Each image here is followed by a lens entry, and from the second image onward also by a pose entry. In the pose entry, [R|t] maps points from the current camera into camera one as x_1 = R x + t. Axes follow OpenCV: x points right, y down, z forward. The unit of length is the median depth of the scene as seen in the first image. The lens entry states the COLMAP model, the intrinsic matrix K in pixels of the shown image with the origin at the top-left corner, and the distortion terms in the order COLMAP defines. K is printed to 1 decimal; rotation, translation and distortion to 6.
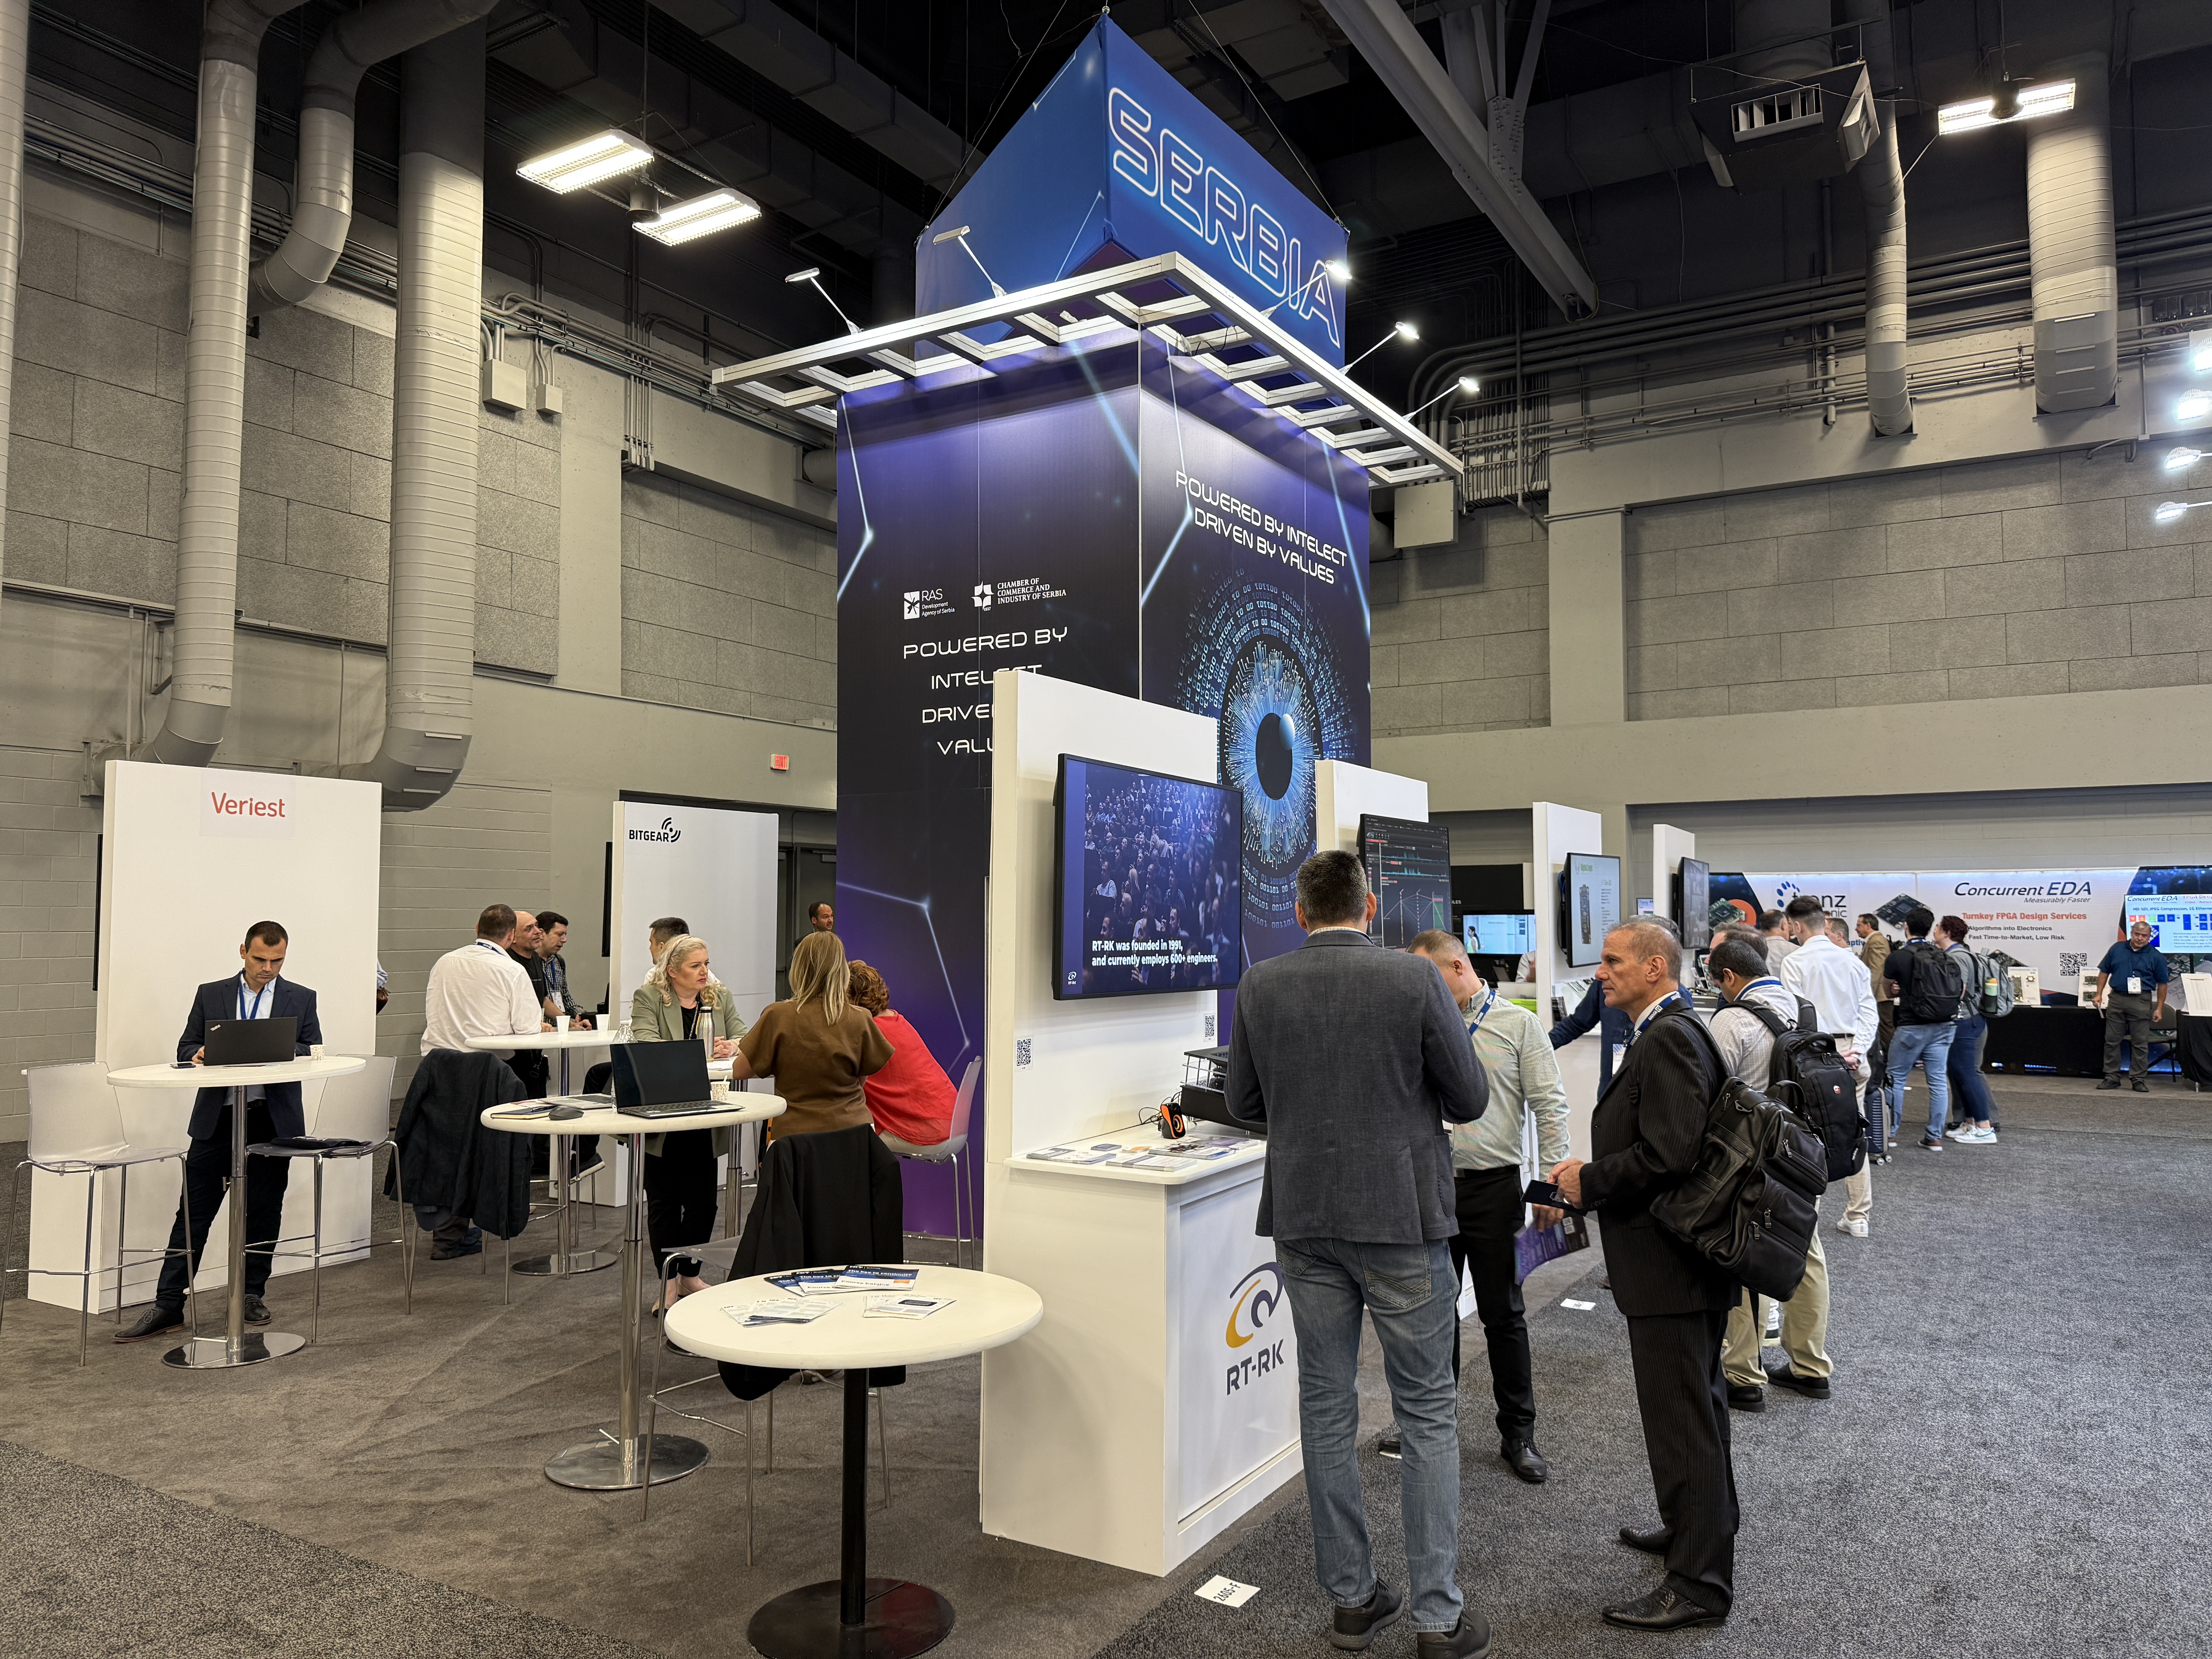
lens RADIAL K [[1568.9, 0, 1113.4], [0, 1568.9, 834.0], [0, 0, 1]] dist [0.017551, -0.029088]
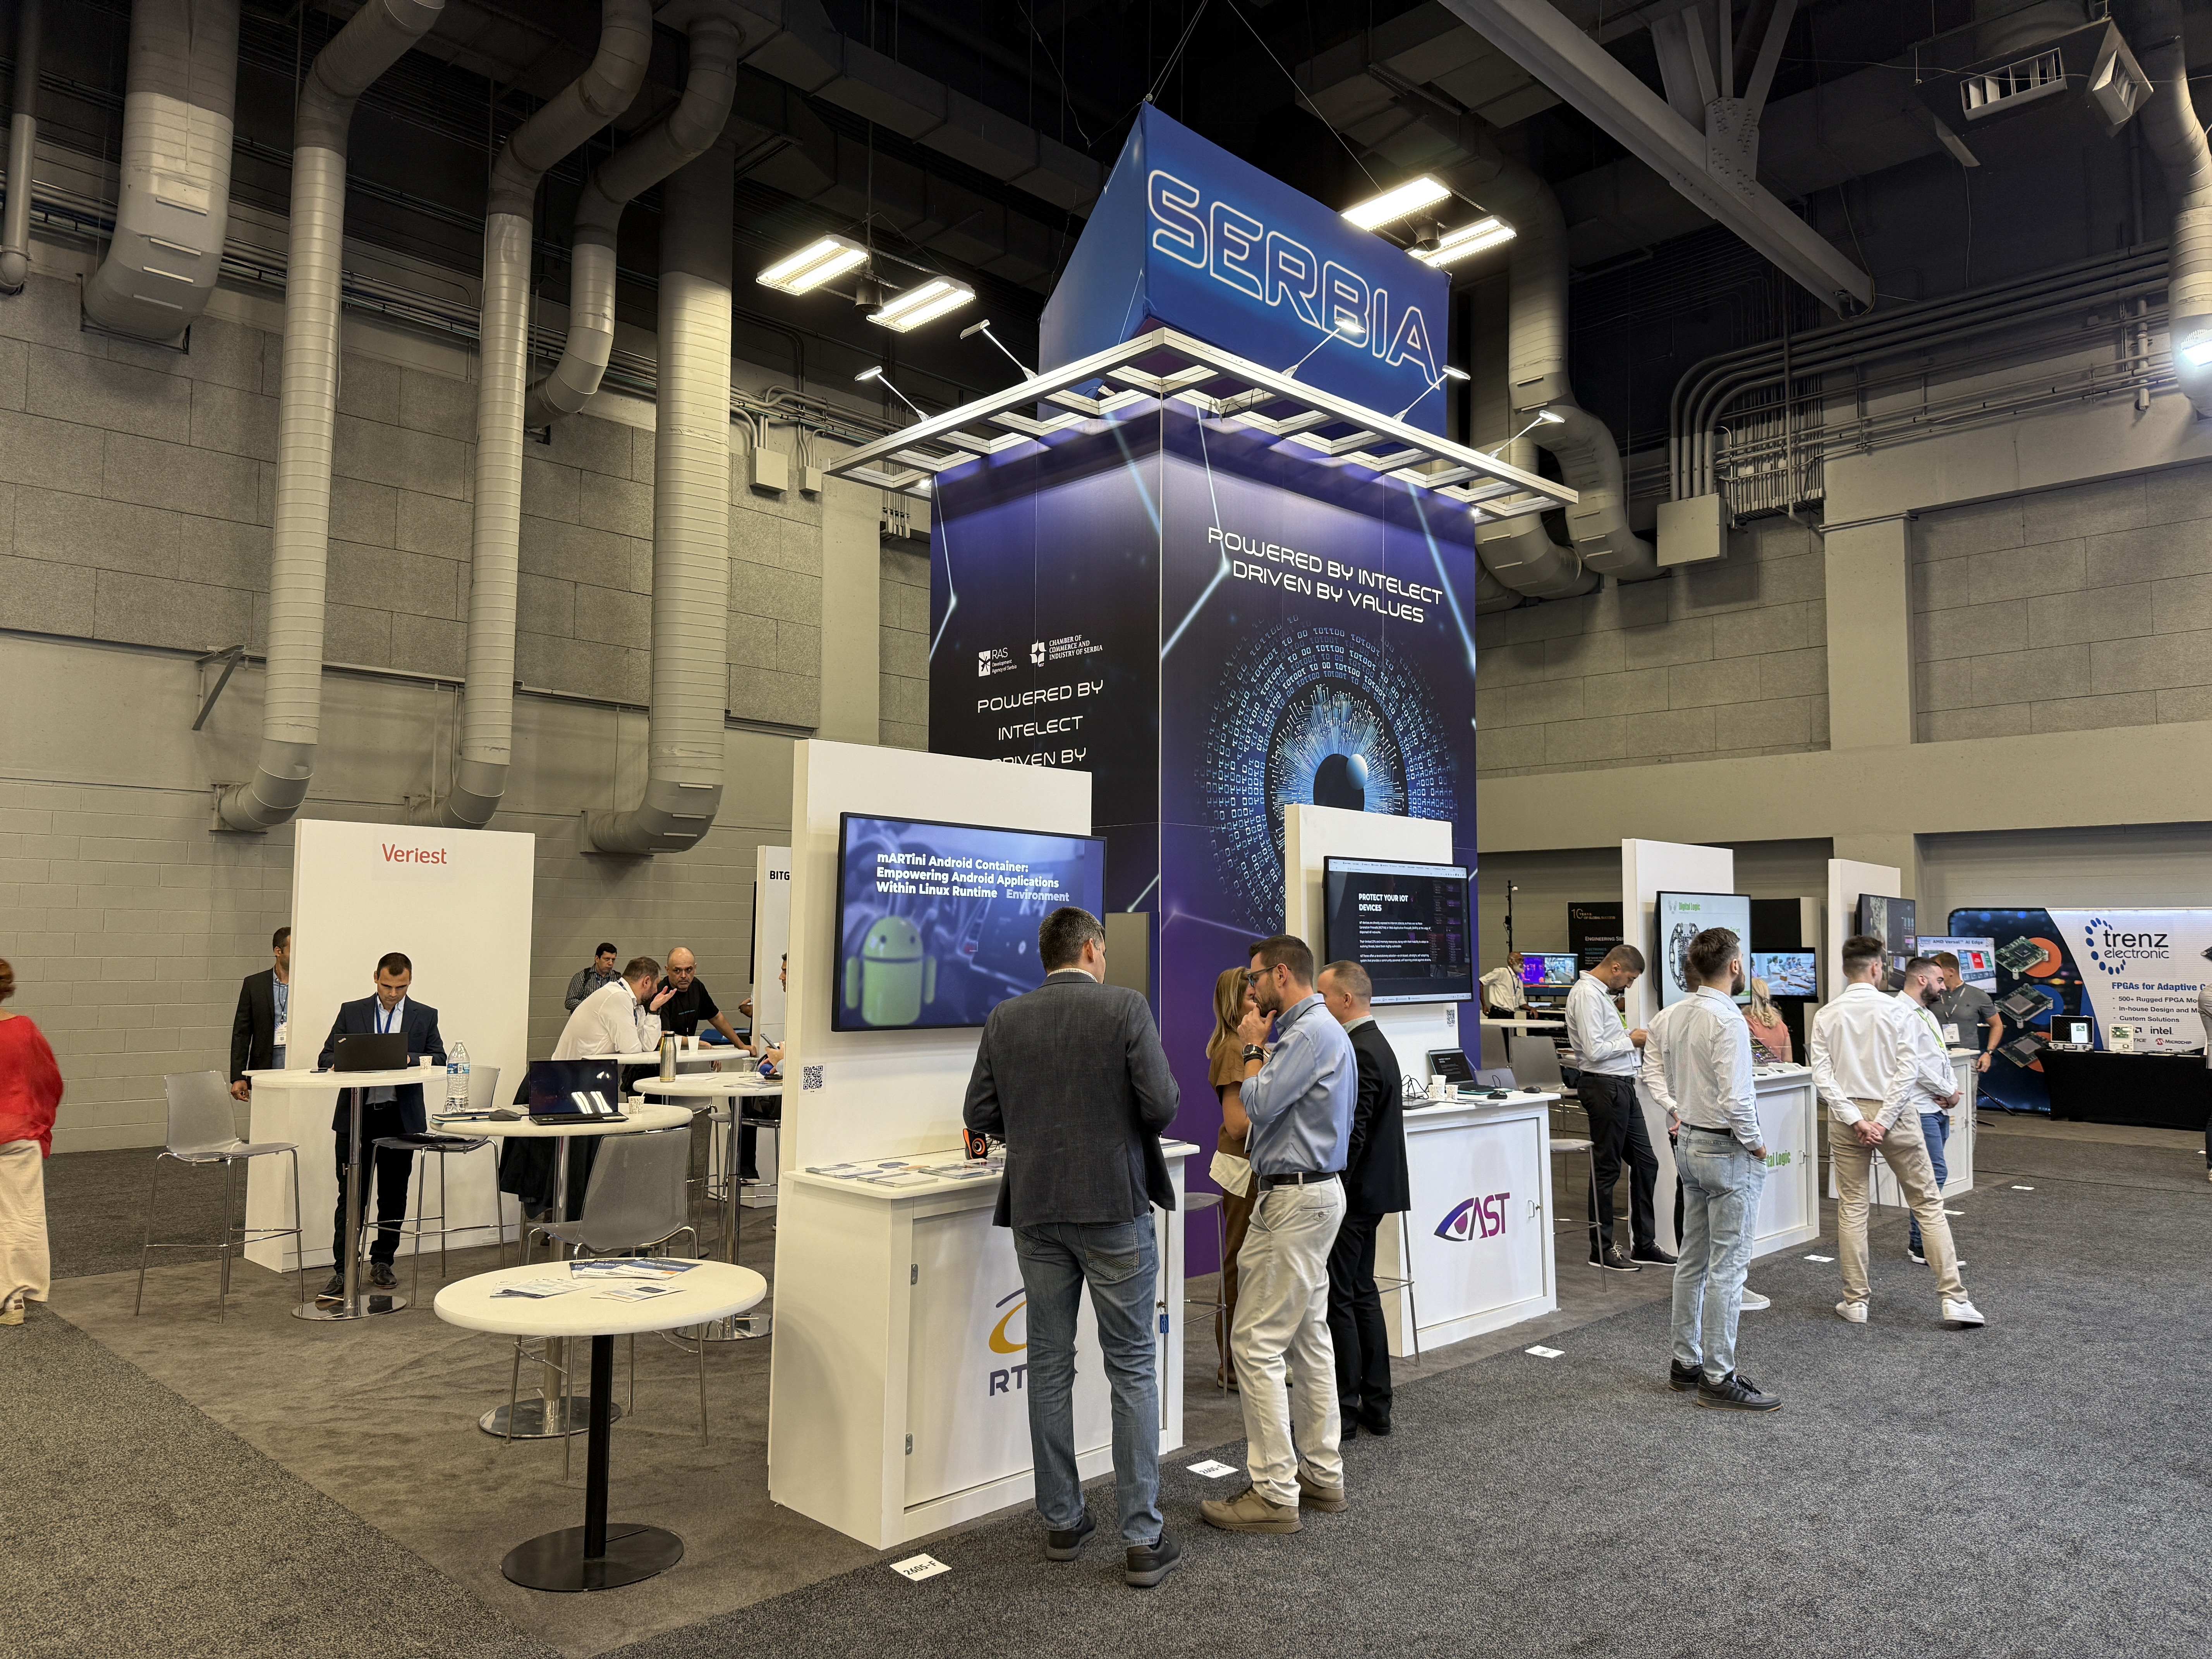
lens RADIAL K [[1568.9, 0, 1113.4], [0, 1568.9, 834.0], [0, 0, 1]] dist [0.017551, -0.029088]
pose [[0.969268, -0.009602, -0.245819, 0.152098], [0.004946, 0.999797, -0.019554, -0.004400], [0.245957, 0.017737, 0.969118, -0.016474]]
